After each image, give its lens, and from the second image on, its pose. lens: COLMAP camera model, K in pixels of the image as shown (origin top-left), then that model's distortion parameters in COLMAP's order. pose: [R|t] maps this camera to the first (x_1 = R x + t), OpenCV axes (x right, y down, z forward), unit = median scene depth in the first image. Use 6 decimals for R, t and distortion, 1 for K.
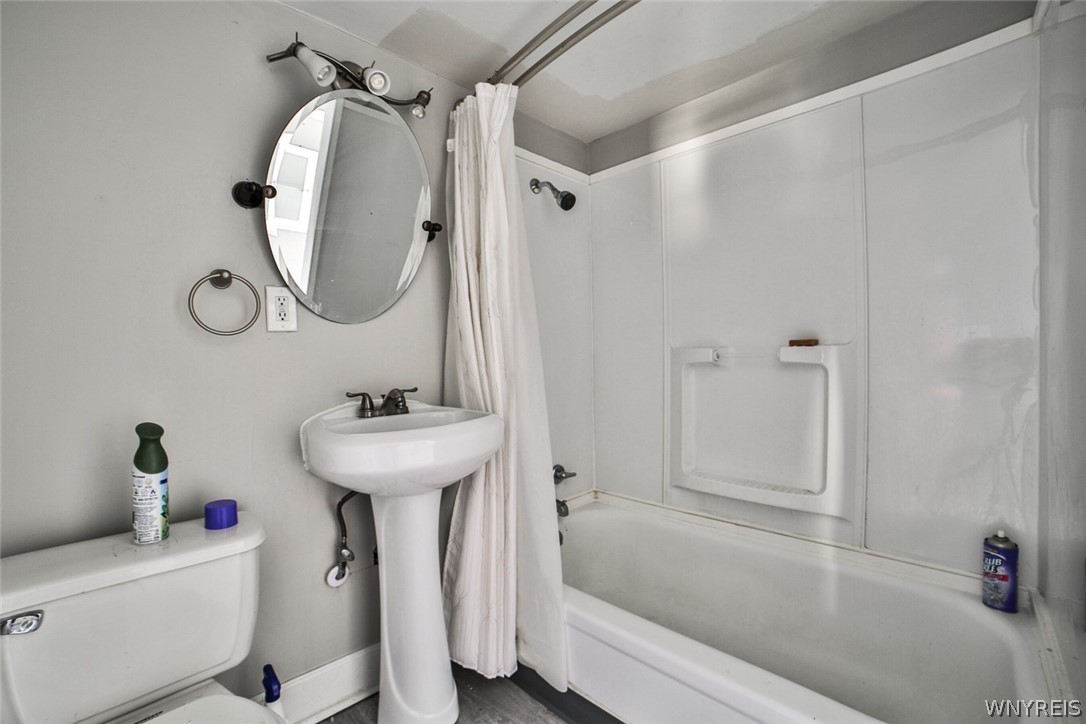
lens RADIAL K [[456.7, 0, 550.5], [0, 456.7, 363.1], [0, 0, 1]] dist [-0.109046, 0.035021]
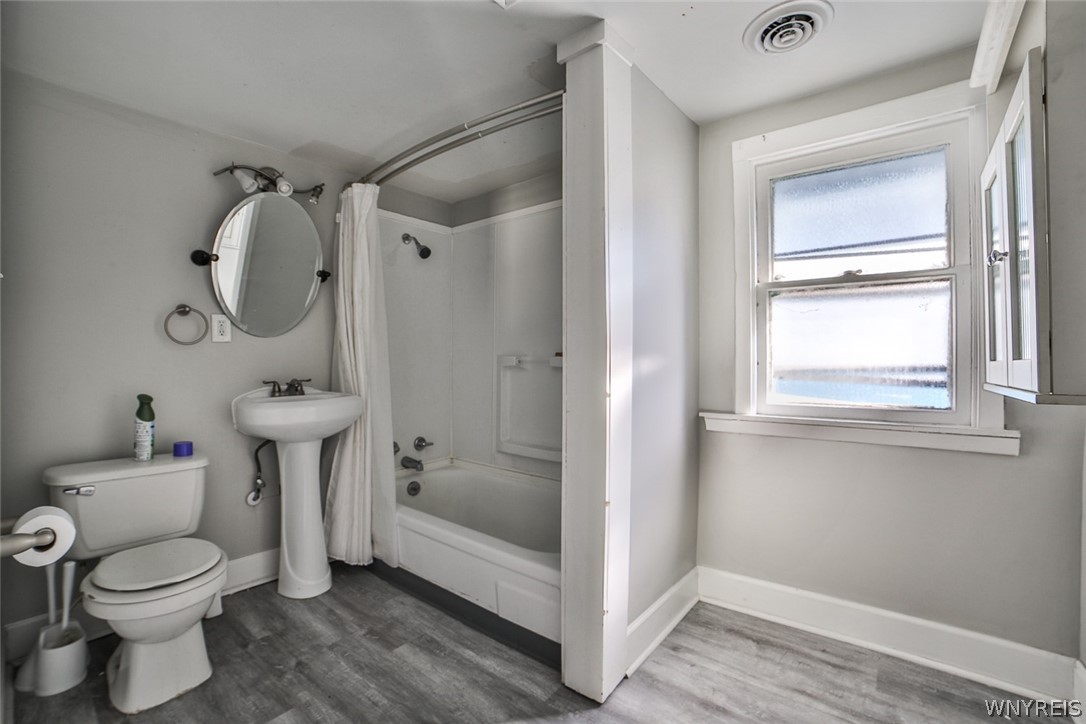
lens RADIAL K [[469.0, 0, 548.6], [0, 469.0, 362.3], [0, 0, 1]] dist [-0.104380, 0.034352]
pose [[0.994257, 0.016532, 0.105735, 0.371370], [-0.016068, 0.999857, -0.005235, -0.007871], [-0.105807, 0.003506, 0.994381, -0.685167]]
